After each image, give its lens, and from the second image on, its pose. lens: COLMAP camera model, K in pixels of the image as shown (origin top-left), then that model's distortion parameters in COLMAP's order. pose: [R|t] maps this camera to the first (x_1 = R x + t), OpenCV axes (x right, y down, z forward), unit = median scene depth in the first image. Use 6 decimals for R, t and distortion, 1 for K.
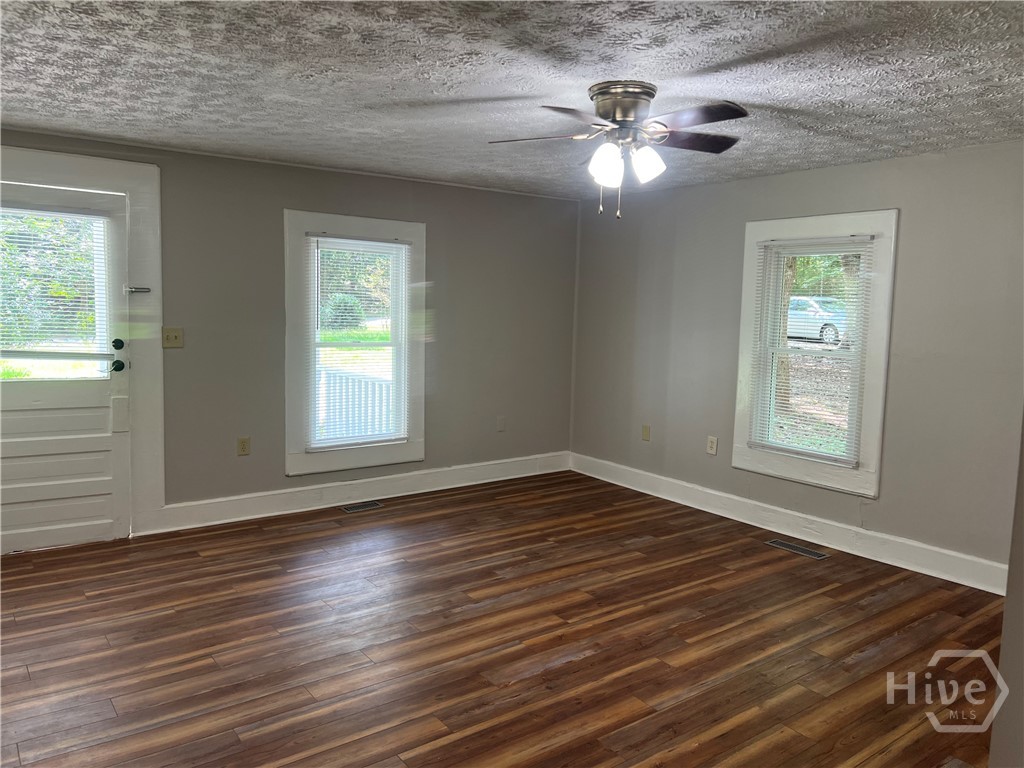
lens RADIAL K [[766.1, 0, 512.4], [0, 766.1, 384.4], [0, 0, 1]] dist [0.053070, -0.052184]
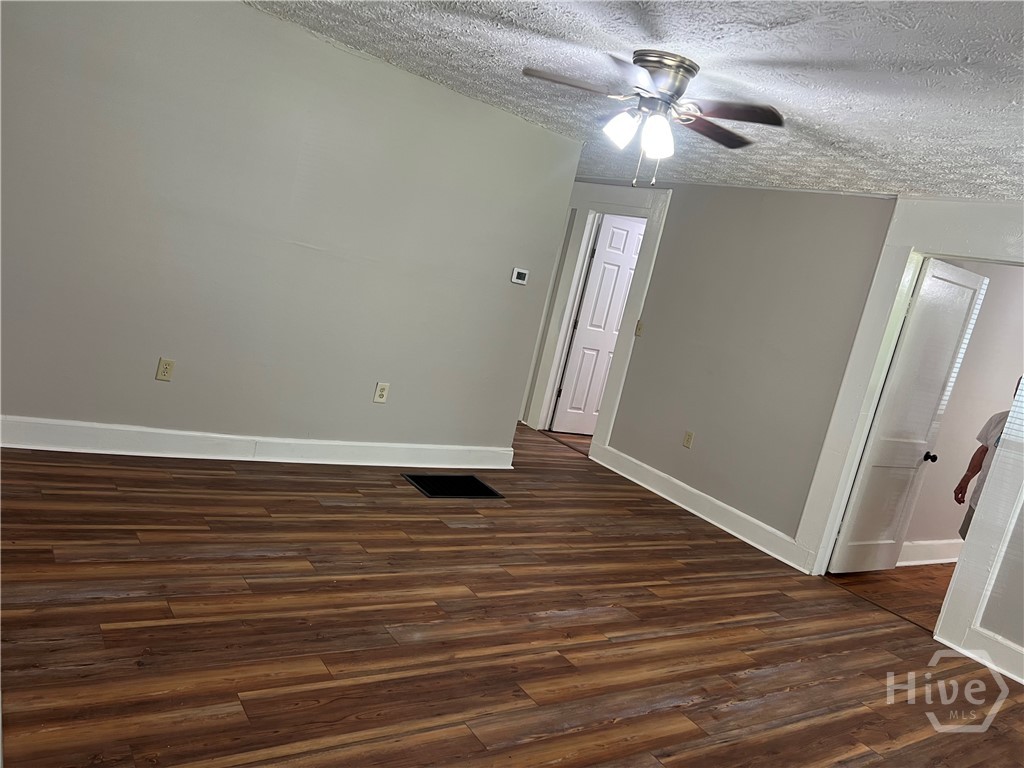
lens RADIAL K [[766.1, 0, 512.4], [0, 766.1, 383.4], [0, 0, 1]] dist [0.053070, -0.052184]
pose [[-0.966457, -0.256794, -0.004145, 0.200249], [-0.249243, 0.933899, 0.256343, -0.165250], [-0.061956, 0.248777, -0.966577, 1.746779]]
